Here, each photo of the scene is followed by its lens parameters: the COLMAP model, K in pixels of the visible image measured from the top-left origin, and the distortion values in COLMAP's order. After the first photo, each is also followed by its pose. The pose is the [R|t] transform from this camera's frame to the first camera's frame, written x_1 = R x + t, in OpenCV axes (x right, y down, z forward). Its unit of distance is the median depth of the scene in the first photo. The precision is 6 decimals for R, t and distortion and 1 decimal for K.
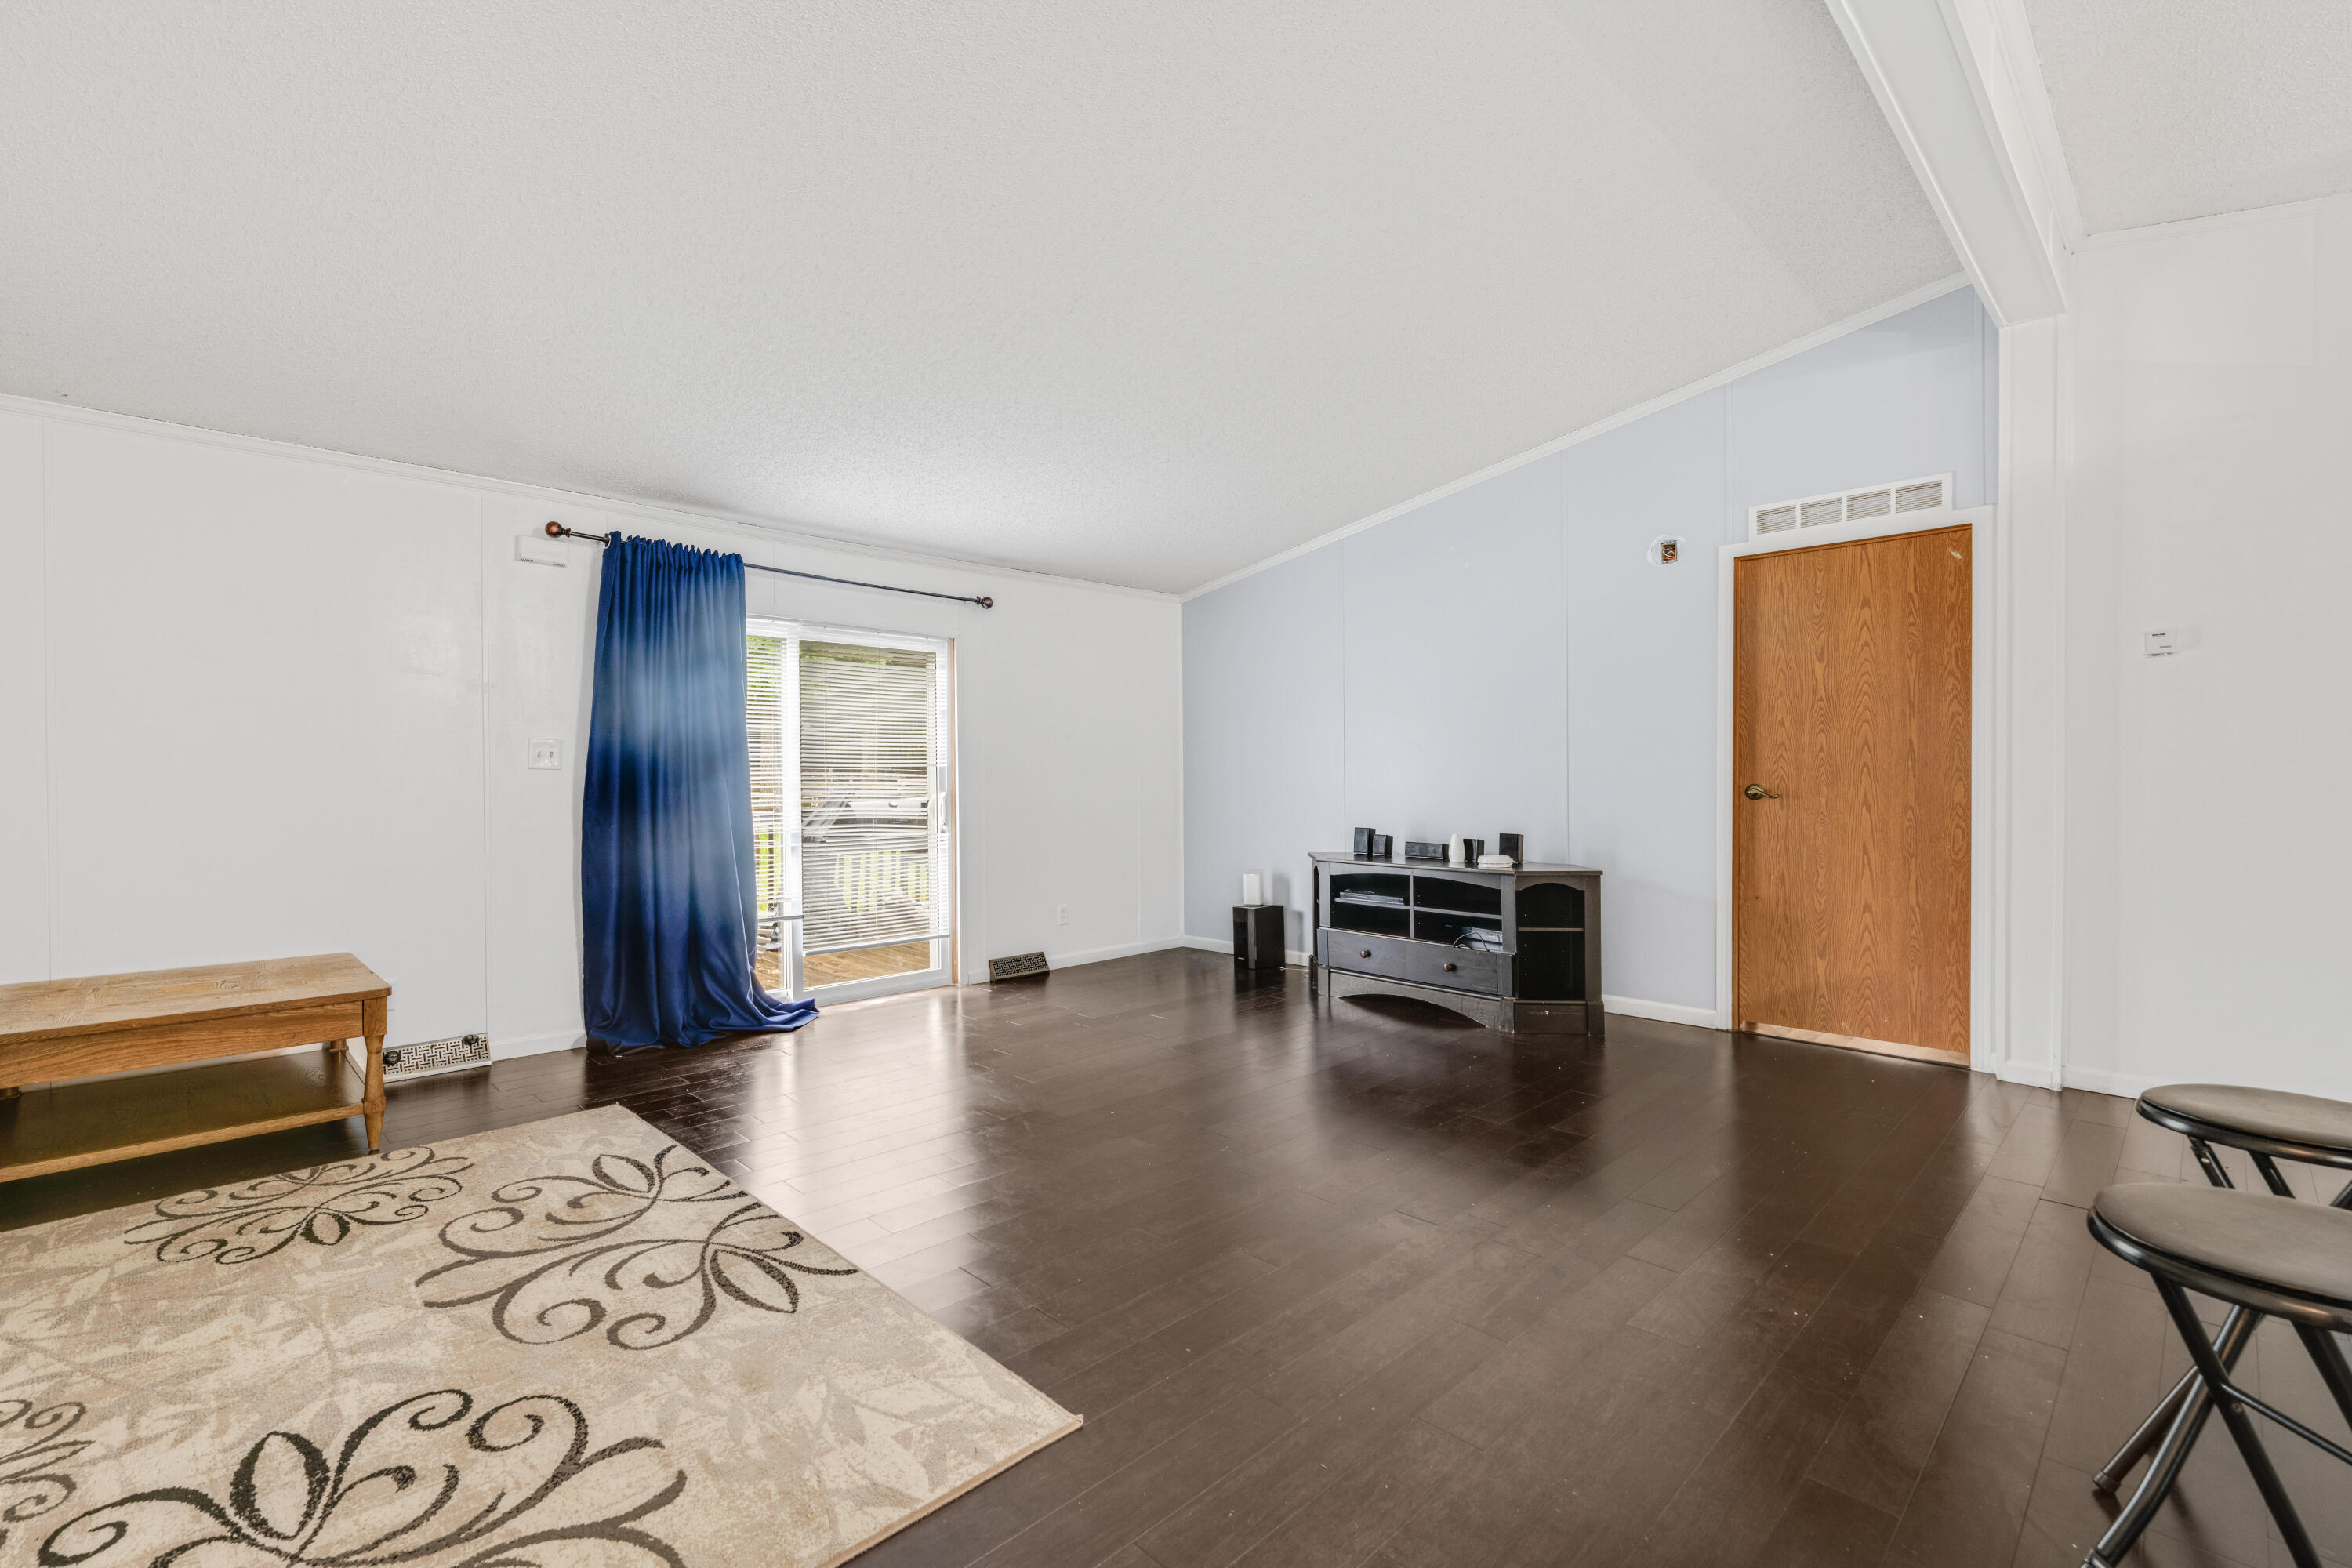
lens RADIAL K [[986.2, 0, 1160.8], [0, 986.2, 782.8], [0, 0, 1]] dist [-0.001805, 0.000269]
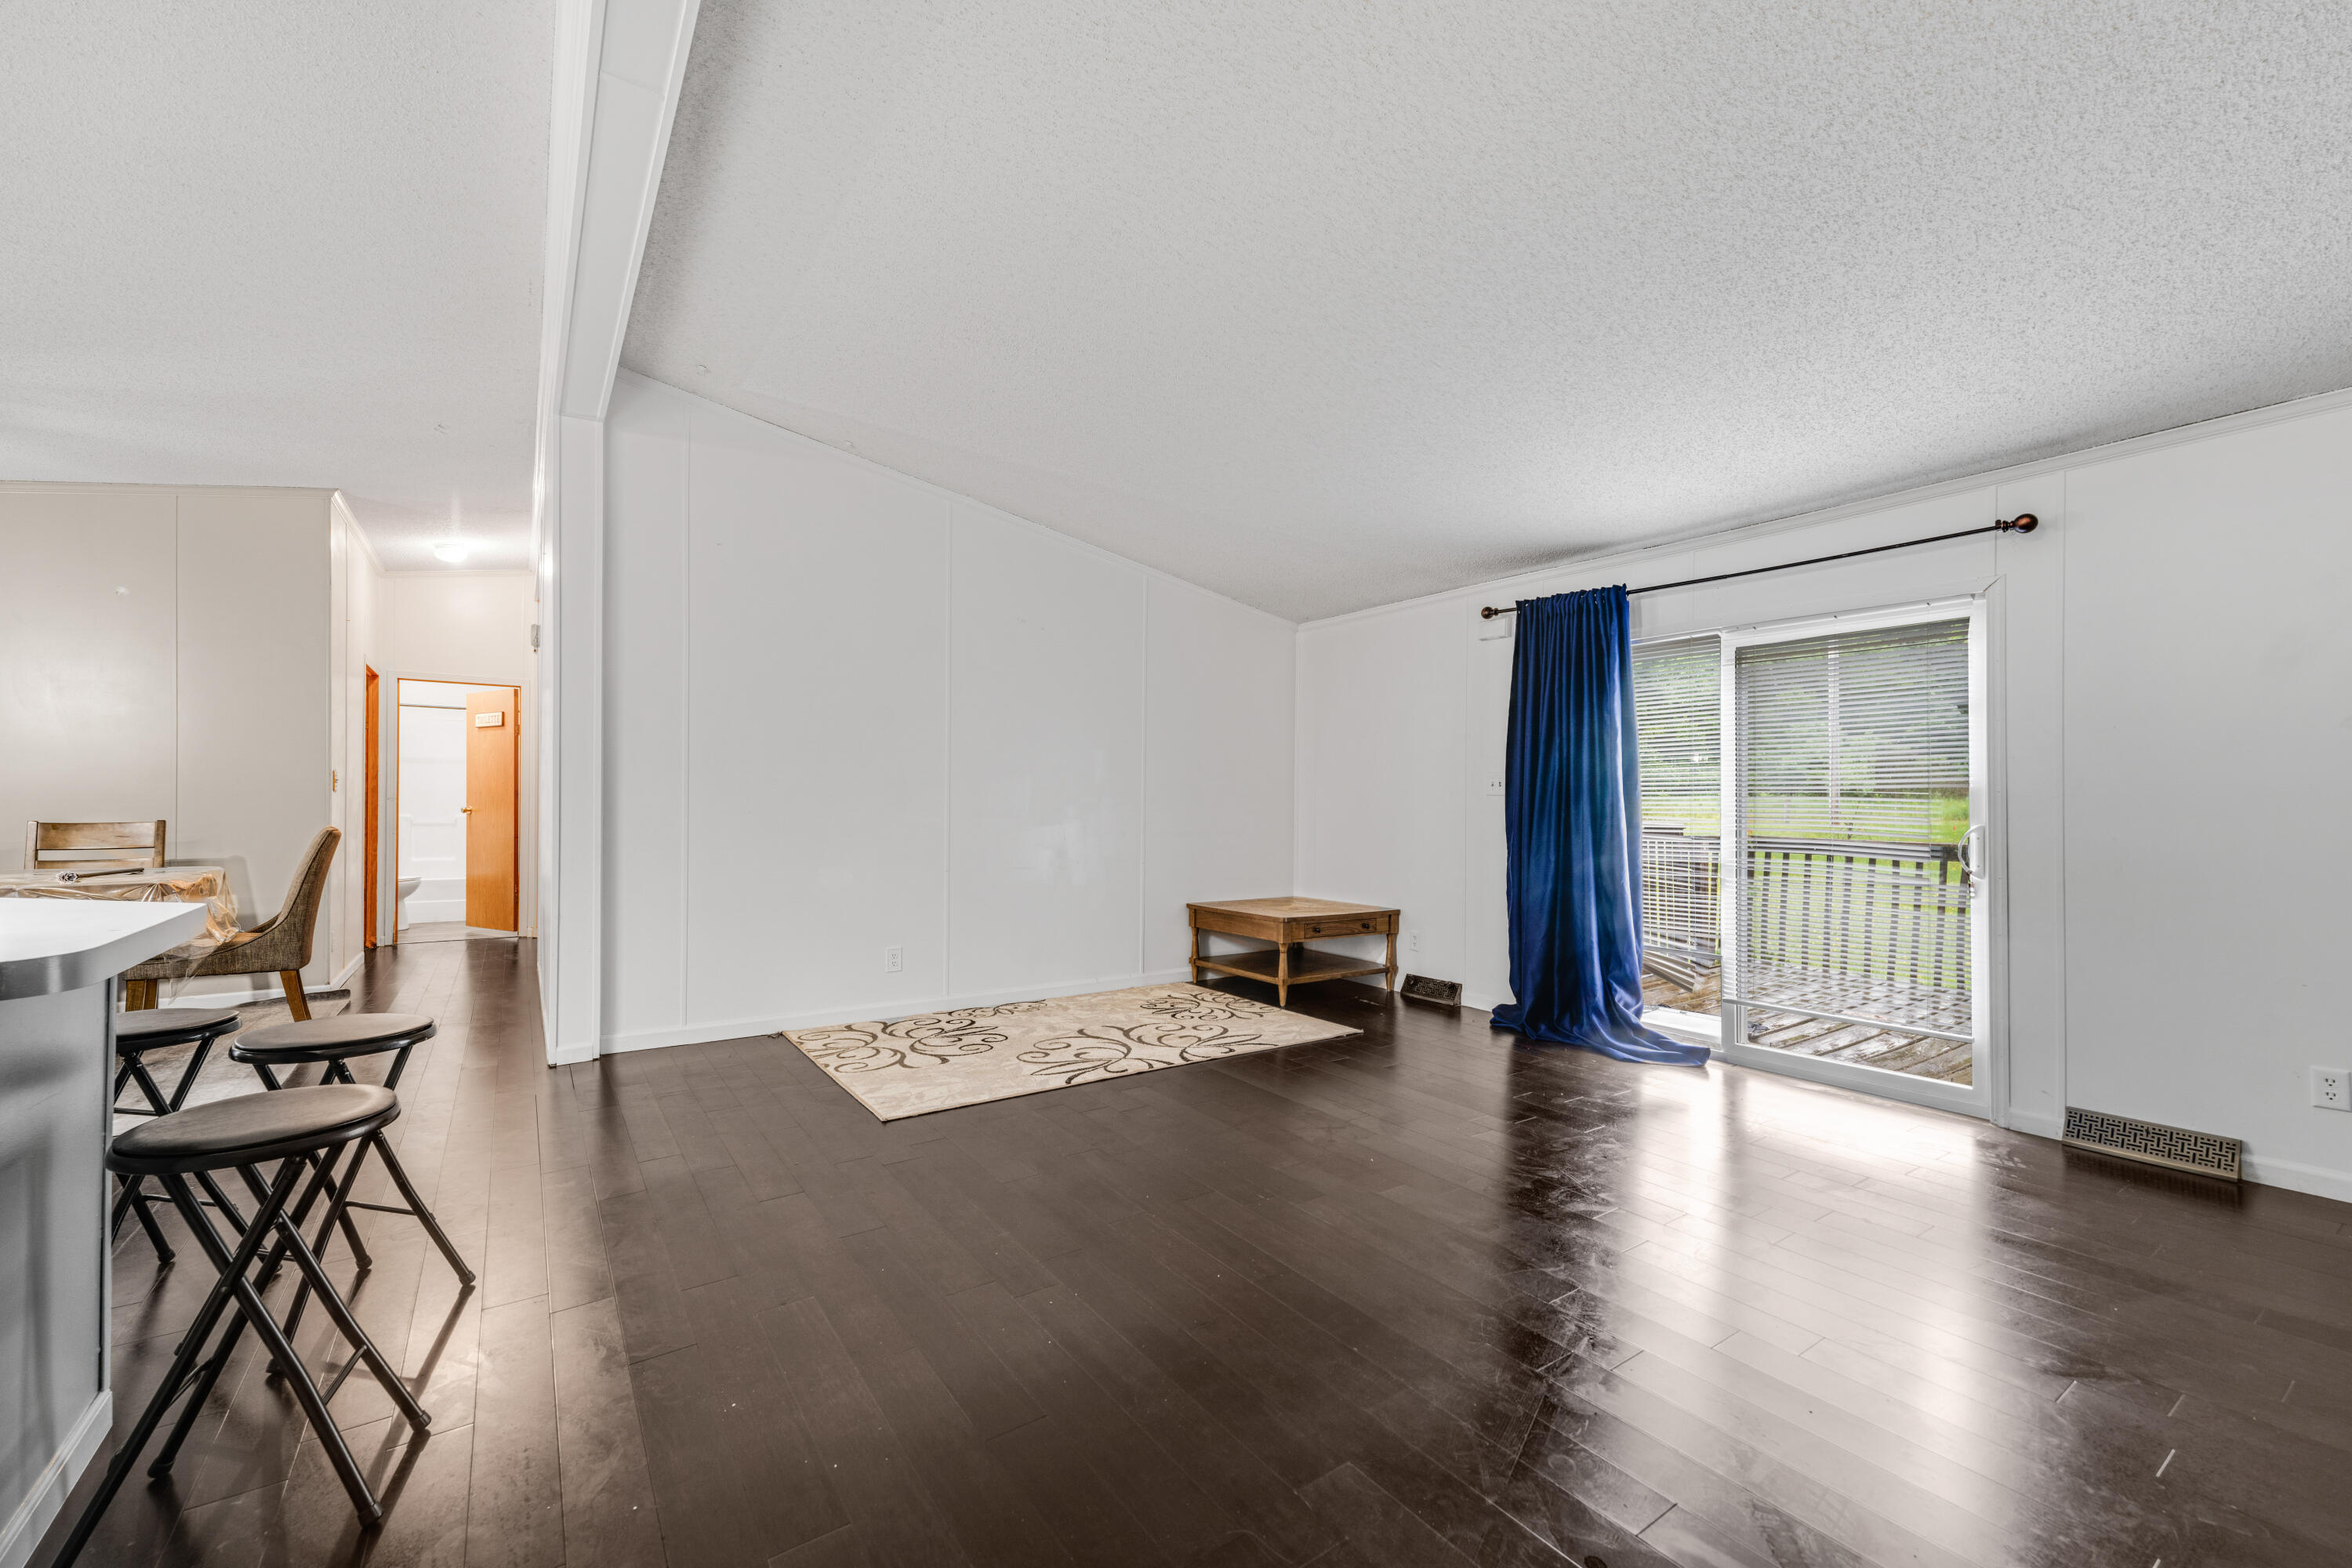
lens RADIAL K [[986.2, 0, 1163.0], [0, 986.2, 791.4], [0, 0, 1]] dist [-0.001805, 0.000269]
pose [[-0.179478, -0.007645, -0.983732, 1.279446], [-0.010043, 0.999932, -0.005939, -0.008924], [0.983711, 0.008814, -0.179542, 1.371726]]
